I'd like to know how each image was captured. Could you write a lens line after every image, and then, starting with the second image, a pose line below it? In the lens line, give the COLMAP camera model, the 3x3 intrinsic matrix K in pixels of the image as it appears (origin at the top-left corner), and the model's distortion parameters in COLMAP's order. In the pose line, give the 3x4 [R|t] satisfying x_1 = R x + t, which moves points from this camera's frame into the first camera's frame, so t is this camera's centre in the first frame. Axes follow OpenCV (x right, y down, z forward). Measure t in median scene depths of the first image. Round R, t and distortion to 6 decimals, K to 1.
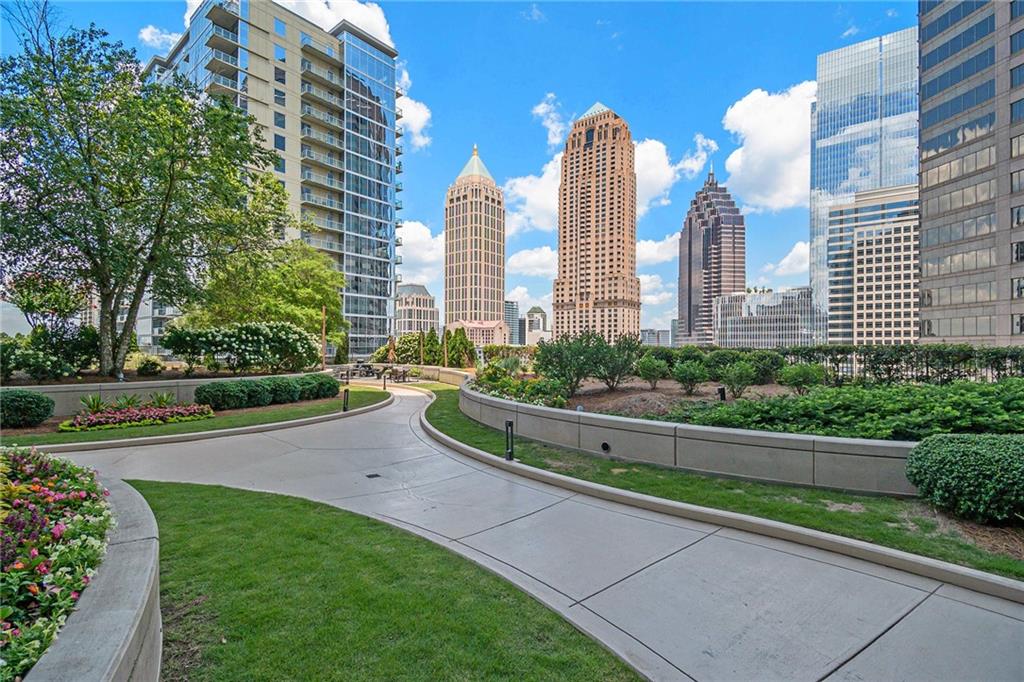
lens RADIAL K [[453.4, 0, 512.4], [0, 453.4, 345.0], [0, 0, 1]] dist [0.003161, 0.000212]
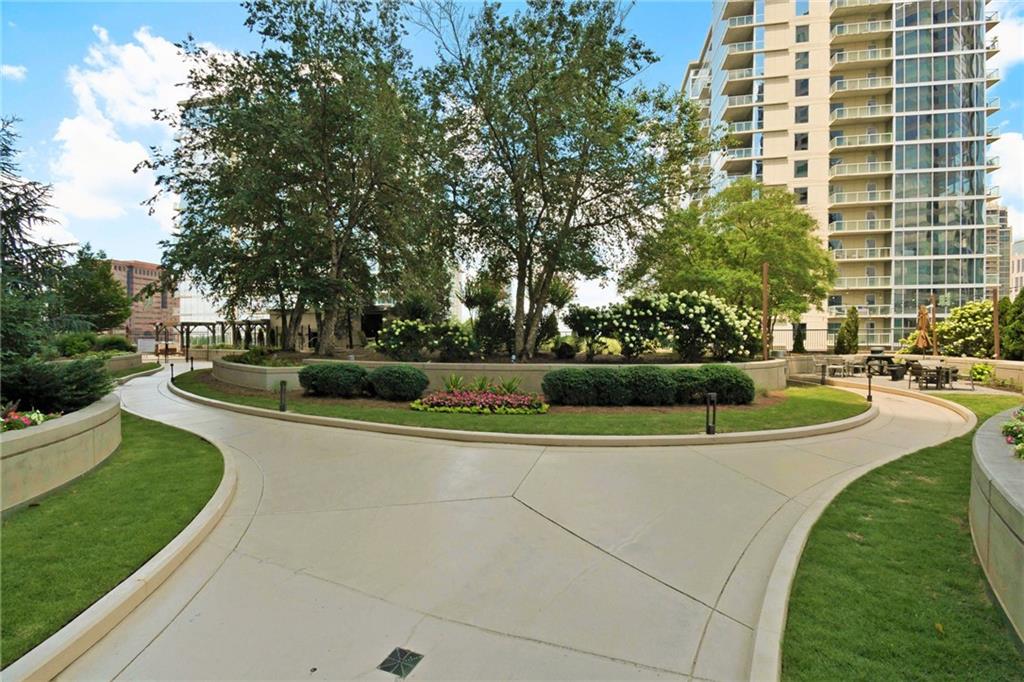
lens RADIAL K [[453.4, 0, 512.6], [0, 453.4, 333.1], [0, 0, 1]] dist [0.003161, 0.000212]
pose [[0.473591, -0.018968, -0.880541, -0.002859], [0.012800, 0.999811, -0.014652, 0.025985], [0.880652, -0.004332, 0.473744, 0.449860]]
